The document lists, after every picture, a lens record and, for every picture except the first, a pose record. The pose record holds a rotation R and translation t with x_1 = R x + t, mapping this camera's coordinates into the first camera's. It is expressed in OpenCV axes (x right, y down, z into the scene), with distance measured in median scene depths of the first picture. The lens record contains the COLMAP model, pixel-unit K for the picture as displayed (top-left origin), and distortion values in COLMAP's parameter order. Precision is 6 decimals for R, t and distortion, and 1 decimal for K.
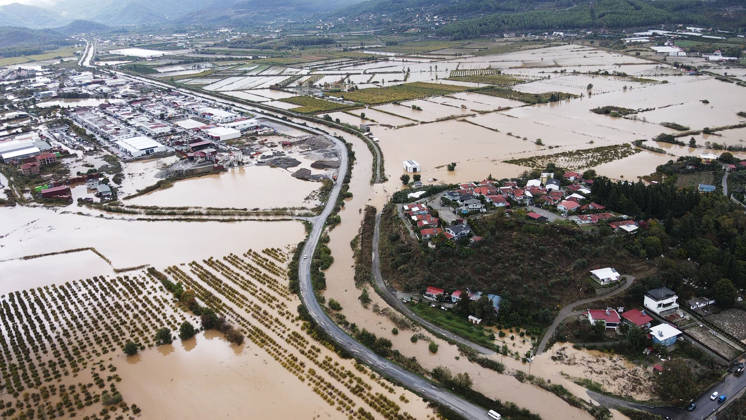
lens RADIAL K [[537.0, 0, 372.4], [0, 537.0, 207.2], [0, 0, 1]] dist [0.123678, -0.221121]
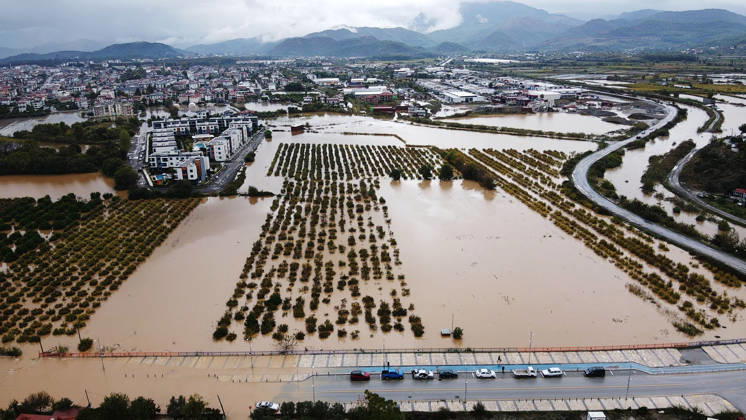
lens RADIAL K [[537.3, 0, 372.5], [0, 537.3, 210.1], [0, 0, 1]] dist [0.142020, -0.262979]
pose [[0.821614, 0.198862, -0.534232, 0.125735], [-0.227544, 0.973688, 0.012497, 0.384442], [0.522660, 0.111294, 0.845245, 0.090264]]
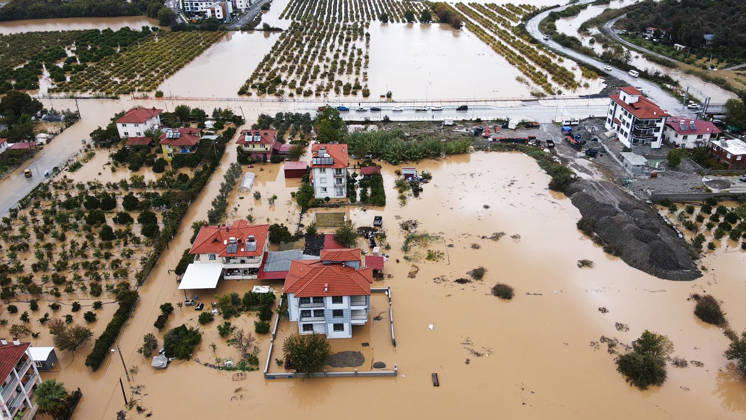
lens RADIAL K [[537.3, 0, 372.5], [0, 537.3, 210.1], [0, 0, 1]] dist [0.142020, -0.262979]
pose [[0.789303, 0.326991, -0.519690, 0.431660], [-0.246381, 0.943937, 0.219726, 0.488106], [0.562403, -0.045389, 0.825617, -0.138405]]
